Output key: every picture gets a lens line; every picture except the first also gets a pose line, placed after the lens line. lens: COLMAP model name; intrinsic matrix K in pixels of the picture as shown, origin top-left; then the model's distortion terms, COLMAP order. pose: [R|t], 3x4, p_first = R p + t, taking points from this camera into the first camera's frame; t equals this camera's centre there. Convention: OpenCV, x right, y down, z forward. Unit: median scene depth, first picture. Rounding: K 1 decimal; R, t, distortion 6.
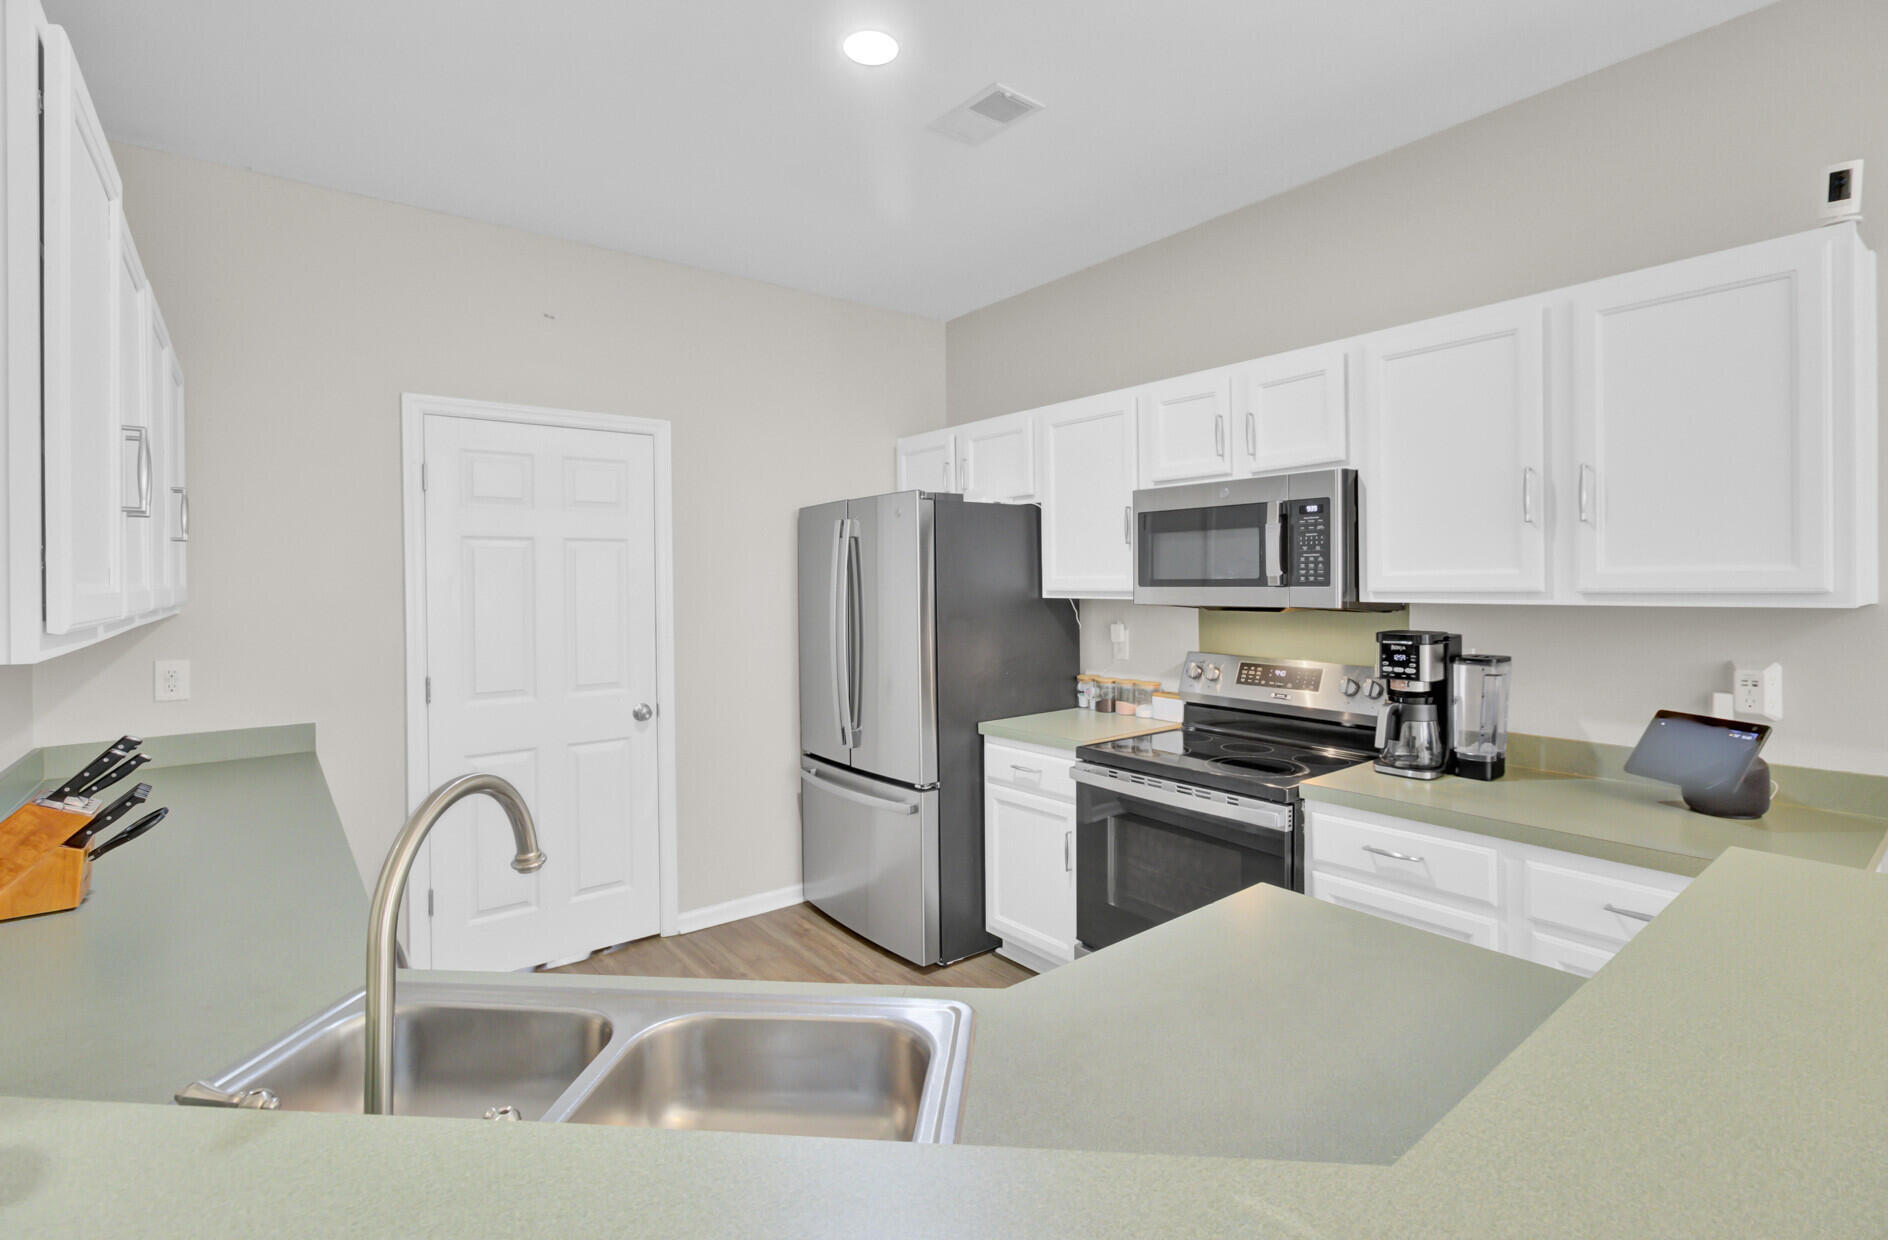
lens RADIAL K [[873.0, 0, 943.9], [0, 873.0, 586.5], [0, 0, 1]] dist [-0.001674, 0.000506]
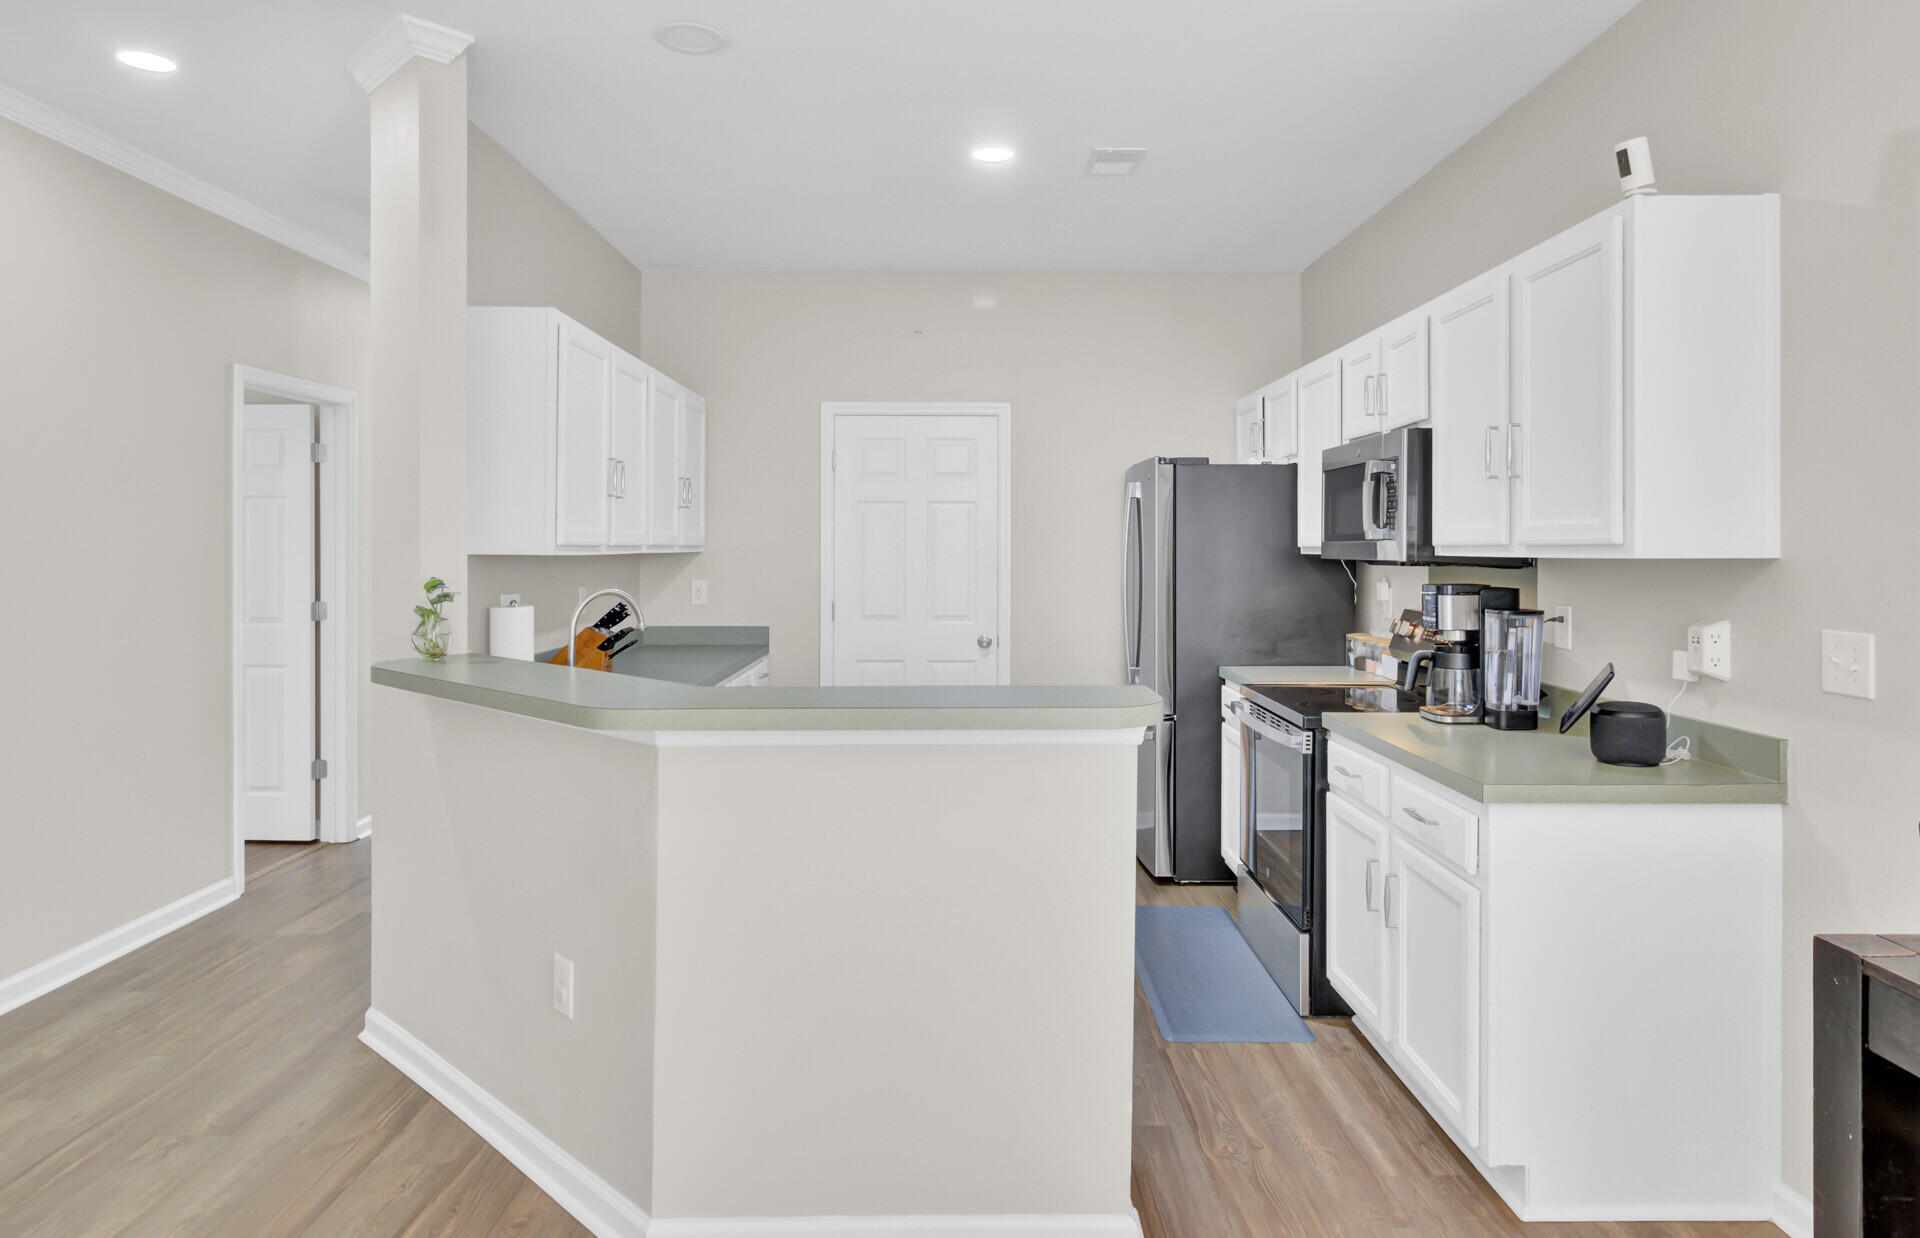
lens RADIAL K [[1125.7, 0, 952.5], [0, 1125.7, 546.2], [0, 0, 1]] dist [0.000027, 0.000285]
pose [[0.789810, 0.012293, -0.613229, 0.830280], [-0.017324, 0.999847, -0.002269, 0.019266], [0.613107, 0.012416, 0.789902, -0.399793]]
